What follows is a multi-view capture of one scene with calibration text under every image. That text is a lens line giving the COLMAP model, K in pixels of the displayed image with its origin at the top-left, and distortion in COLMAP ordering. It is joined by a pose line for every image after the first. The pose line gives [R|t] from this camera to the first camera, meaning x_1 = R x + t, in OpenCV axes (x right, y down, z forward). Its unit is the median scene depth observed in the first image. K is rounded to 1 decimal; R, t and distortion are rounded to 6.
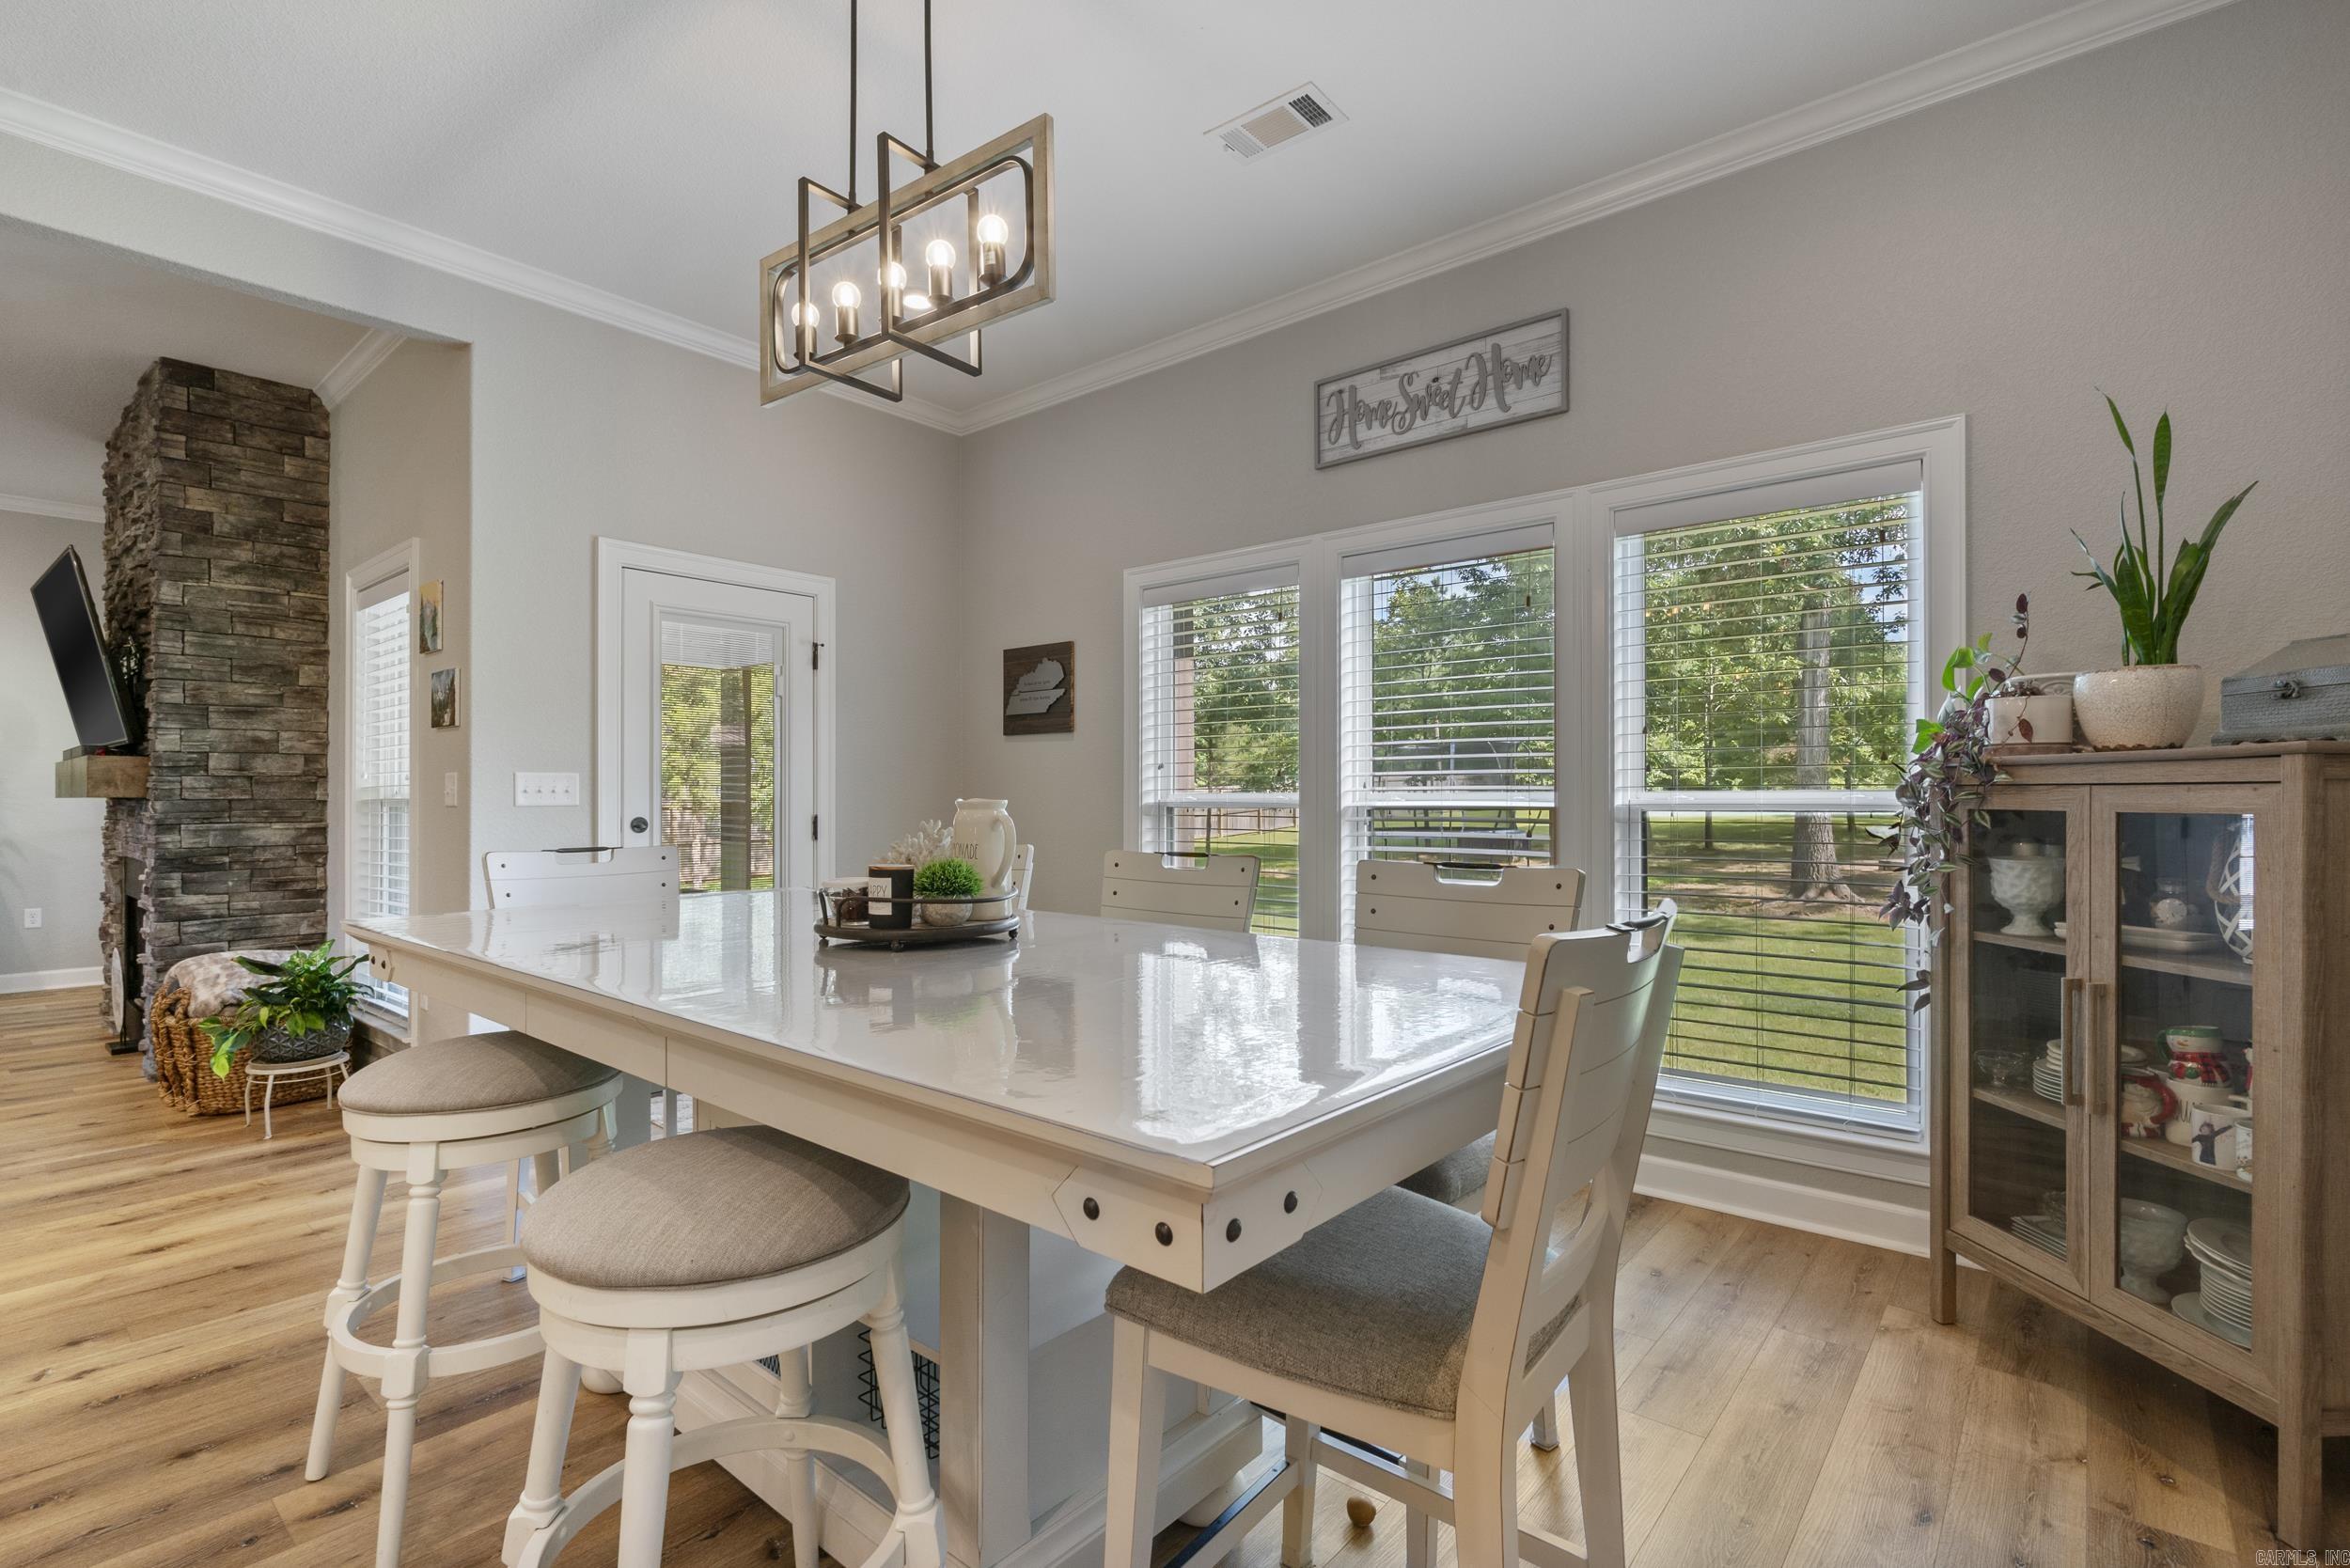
lens RADIAL K [[1092.6, 0, 1153.6], [0, 1092.6, 797.7], [0, 0, 1]] dist [-0.005833, -0.000526]
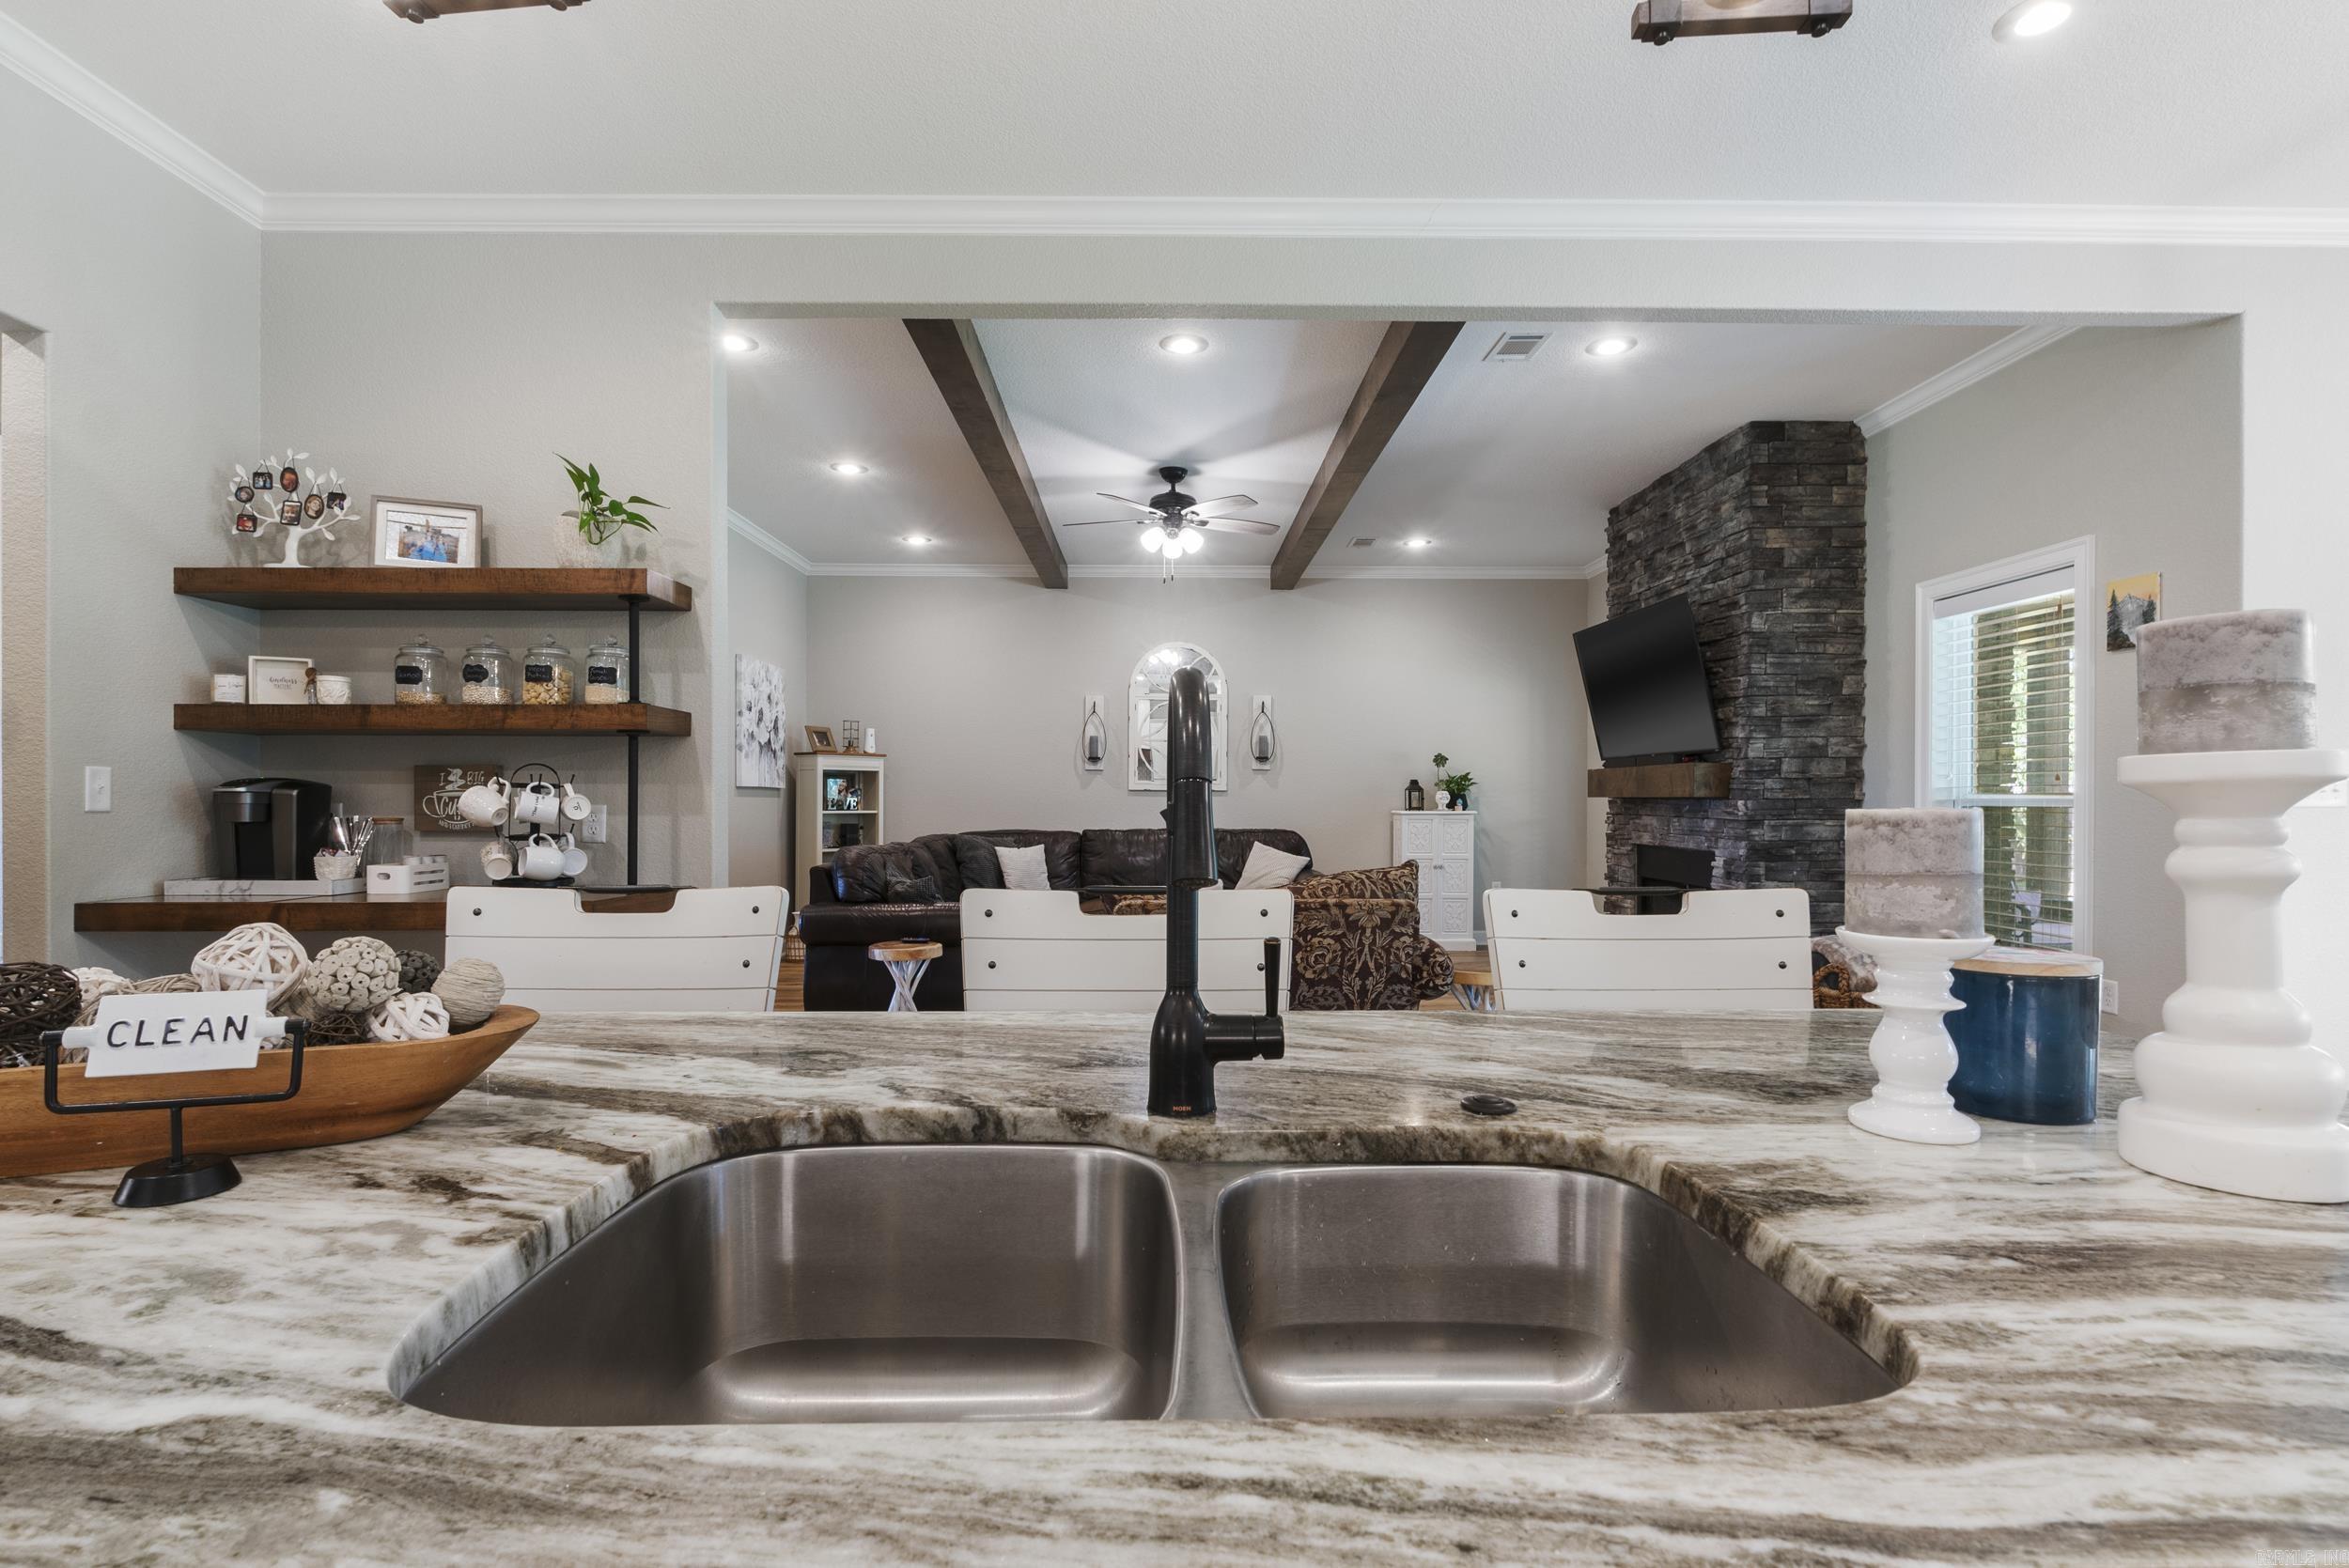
lens RADIAL K [[1092.0, 0, 1118.2], [0, 1092.0, 815.2], [0, 0, 1]] dist [-0.005833, -0.000526]
pose [[0.658391, 0.013274, -0.752559, -0.461557], [0.000347, 0.999839, 0.017939, -0.001949], [0.752676, -0.012072, 0.658281, -0.286999]]
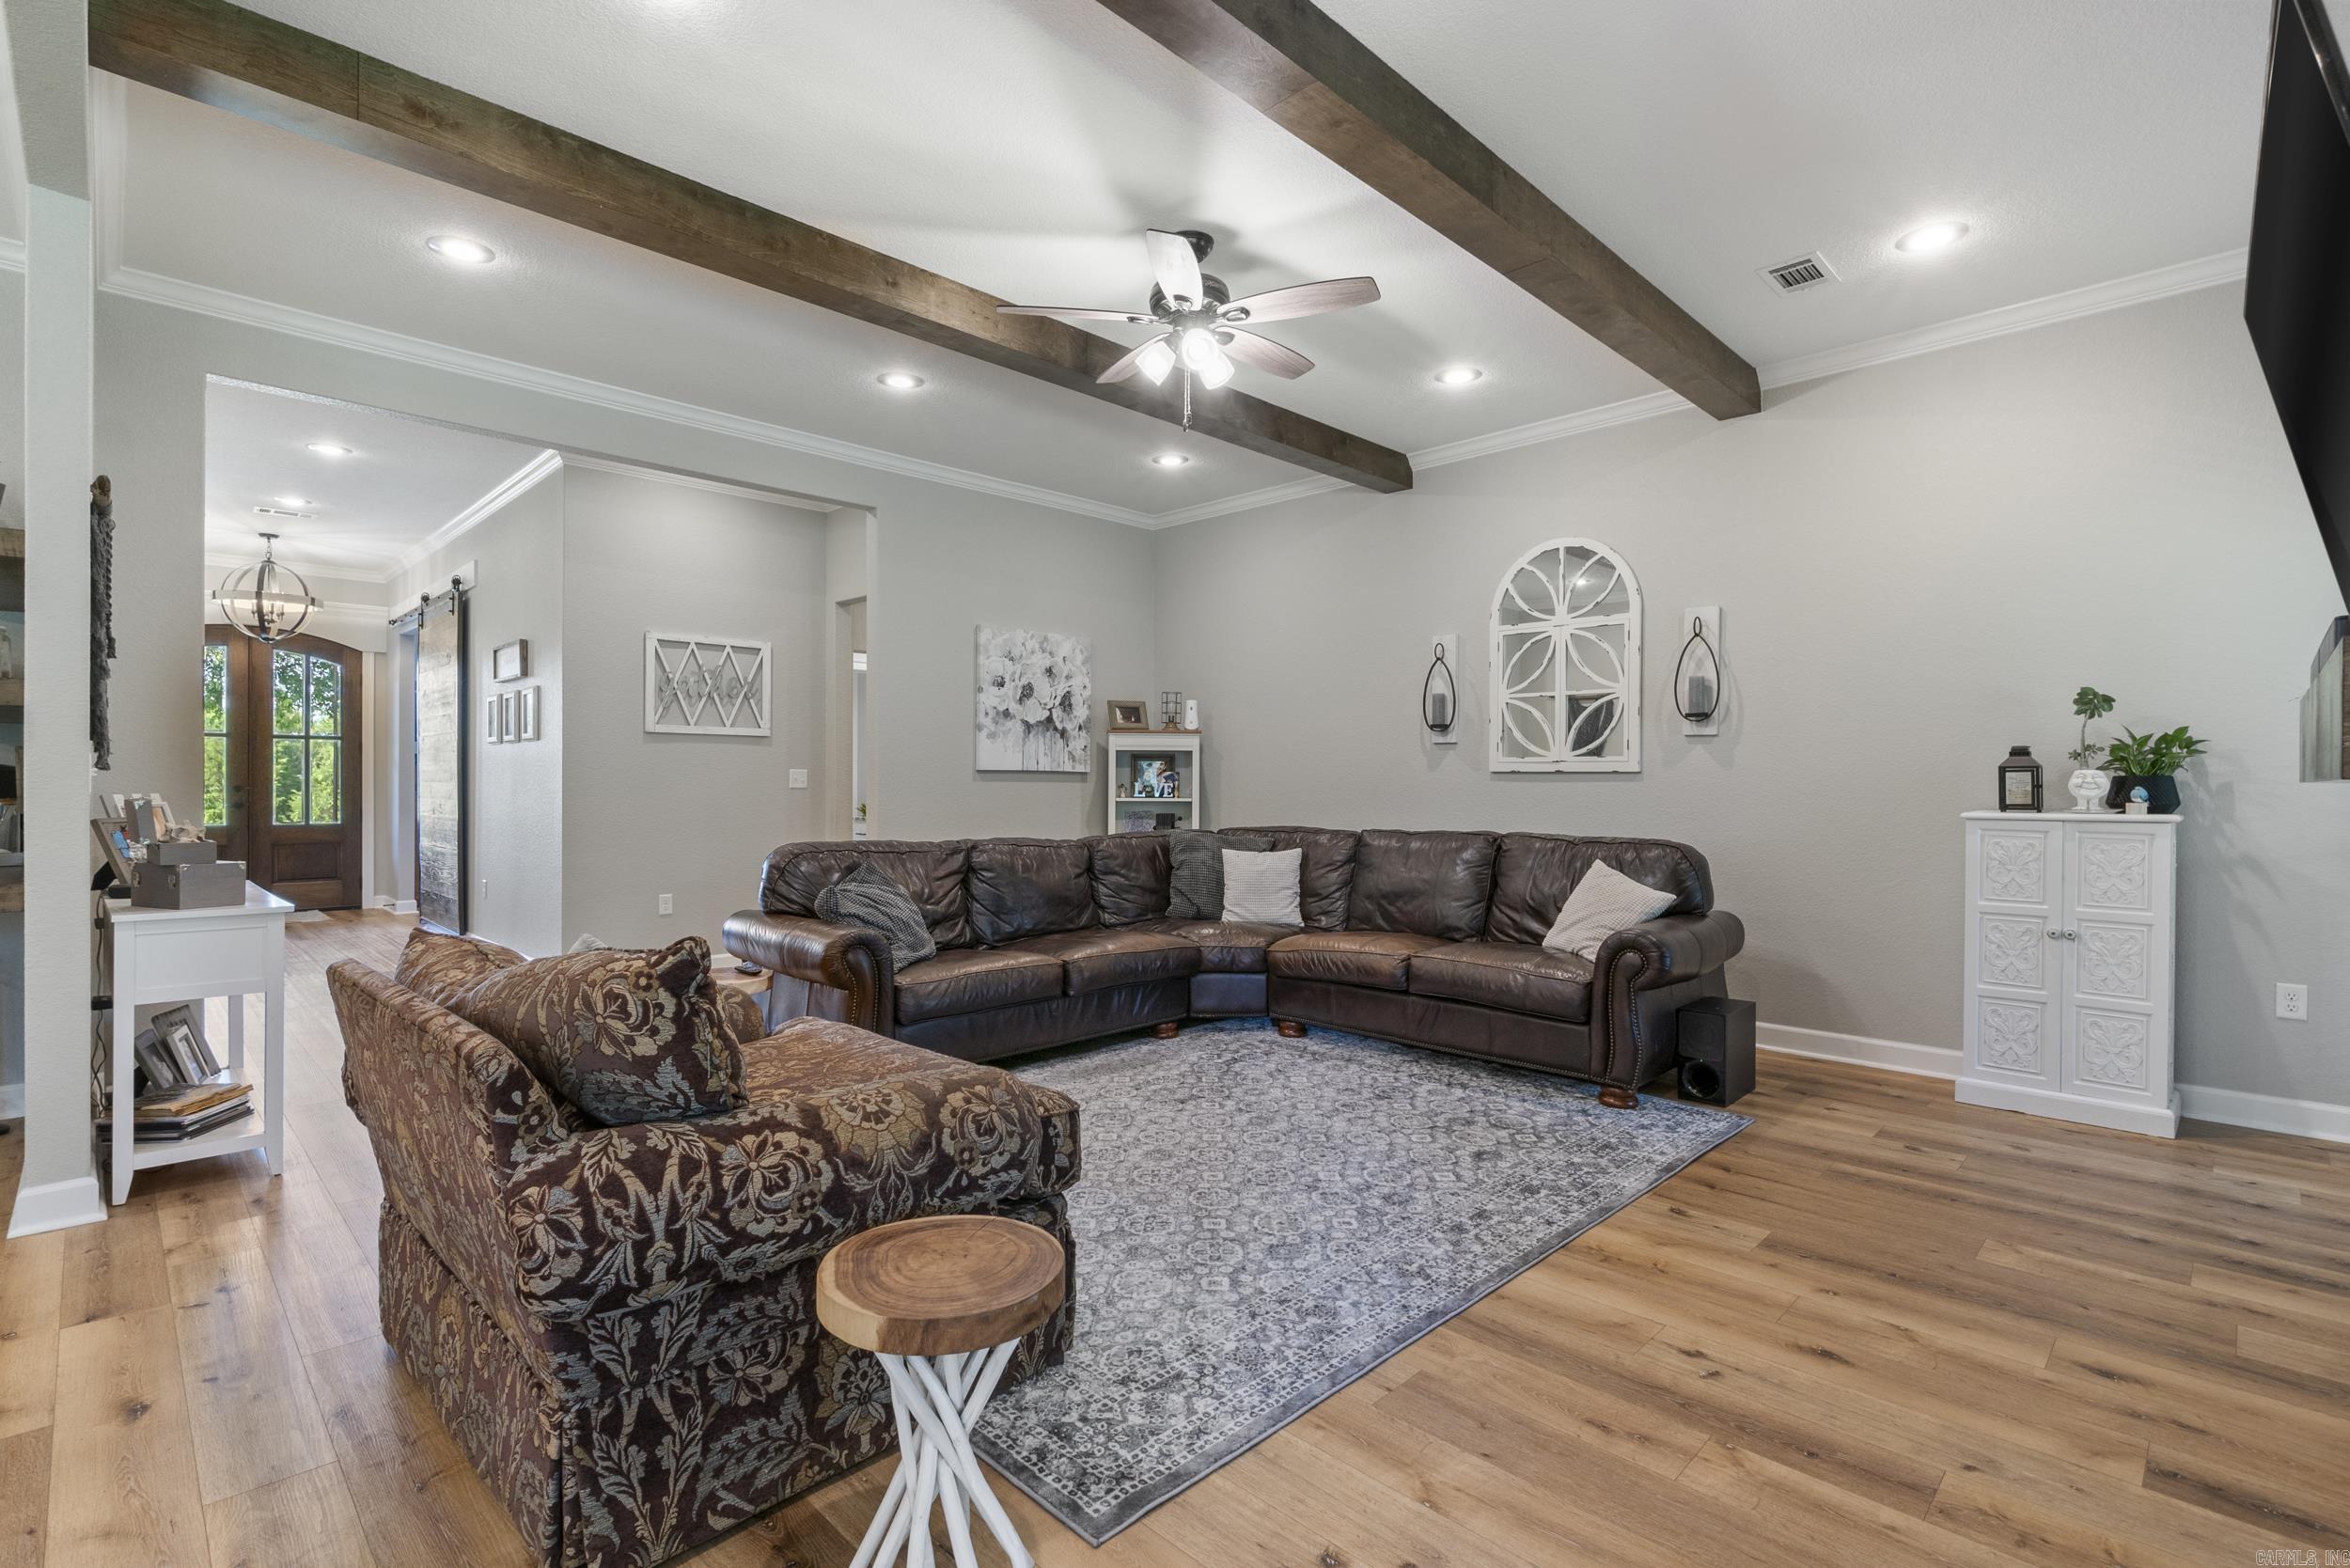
lens RADIAL K [[1092.6, 0, 1164.2], [0, 1092.6, 788.7], [0, 0, 1]] dist [-0.005833, -0.000526]
pose [[-0.076831, 0.006553, -0.997023, -0.625422], [-0.000683, 0.999978, 0.006625, 0.000044], [0.997044, 0.001190, -0.076825, 0.661519]]
